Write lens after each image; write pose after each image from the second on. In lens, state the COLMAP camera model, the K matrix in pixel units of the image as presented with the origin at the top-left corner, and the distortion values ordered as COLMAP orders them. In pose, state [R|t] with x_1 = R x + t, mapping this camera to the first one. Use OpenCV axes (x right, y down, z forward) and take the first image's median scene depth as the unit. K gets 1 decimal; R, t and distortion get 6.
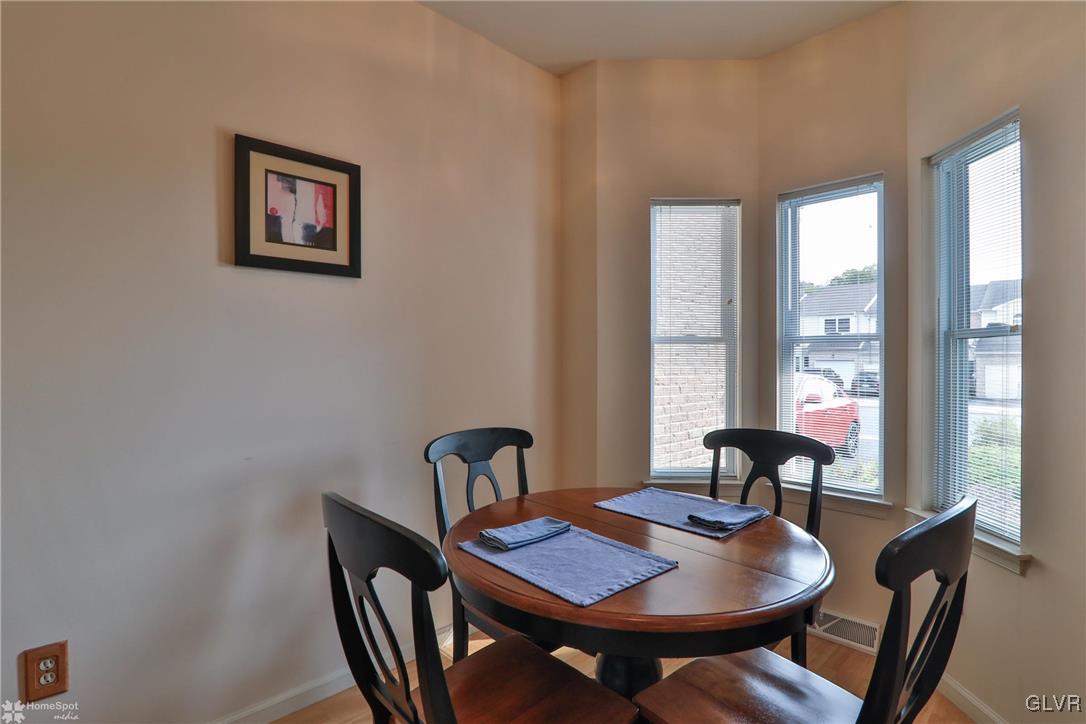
lens RADIAL K [[526.5, 0, 550.8], [0, 526.5, 362.2], [0, 0, 1]] dist [-0.015018, -0.003343]
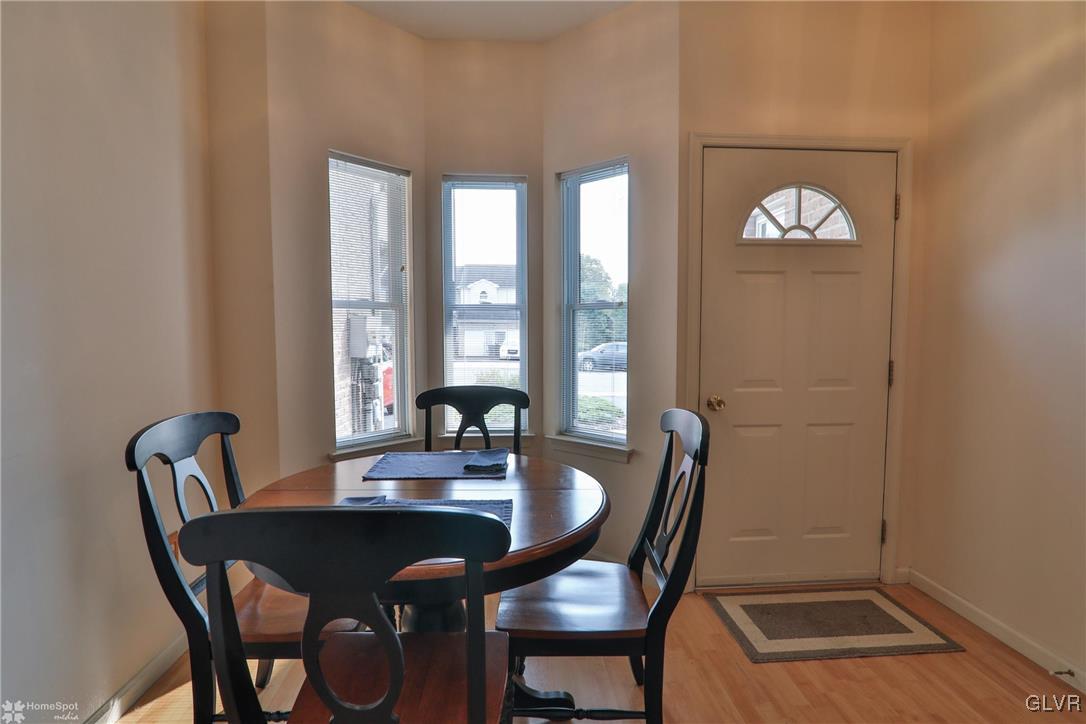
lens RADIAL K [[526.5, 0, 541.2], [0, 526.5, 362.5], [0, 0, 1]] dist [-0.015018, -0.003343]
pose [[0.658944, -0.051571, 0.750422, -0.288105], [0.003909, 0.997868, 0.065144, 0.003095], [-0.752182, -0.039992, 0.657741, 0.106351]]
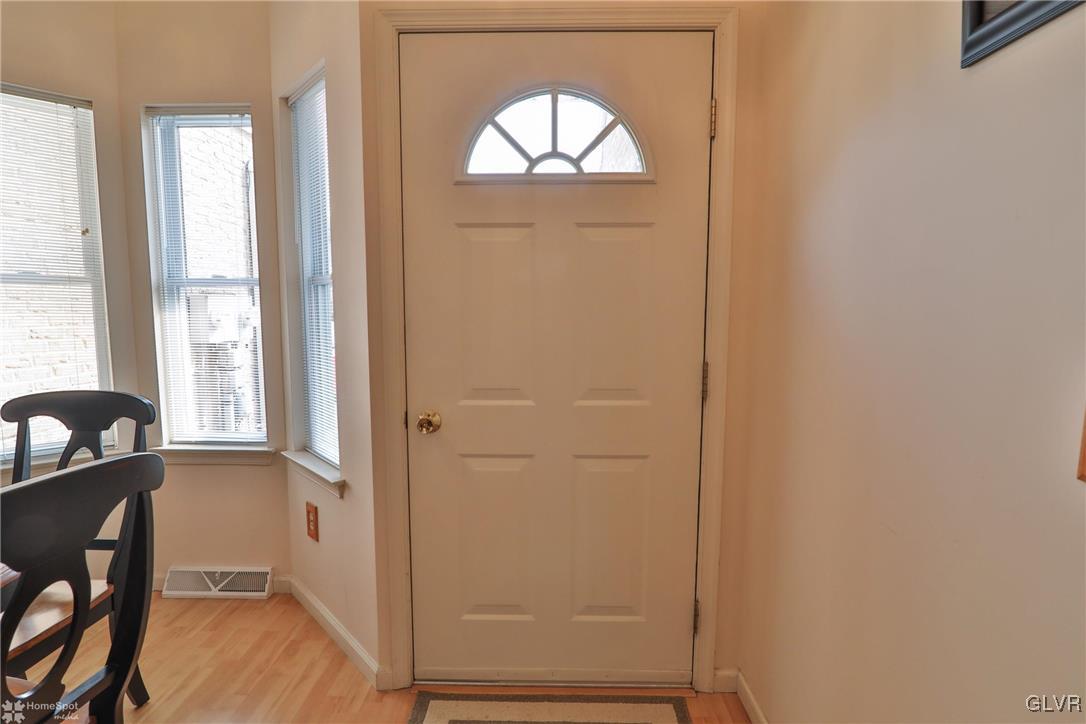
lens RADIAL K [[526.5, 0, 538.3], [0, 526.5, 363.0], [0, 0, 1]] dist [-0.015018, -0.003343]
pose [[0.717520, -0.069403, 0.693071, 0.294276], [-0.000494, 0.994973, 0.100147, 0.003754], [-0.696537, -0.072200, 0.713879, -0.058359]]
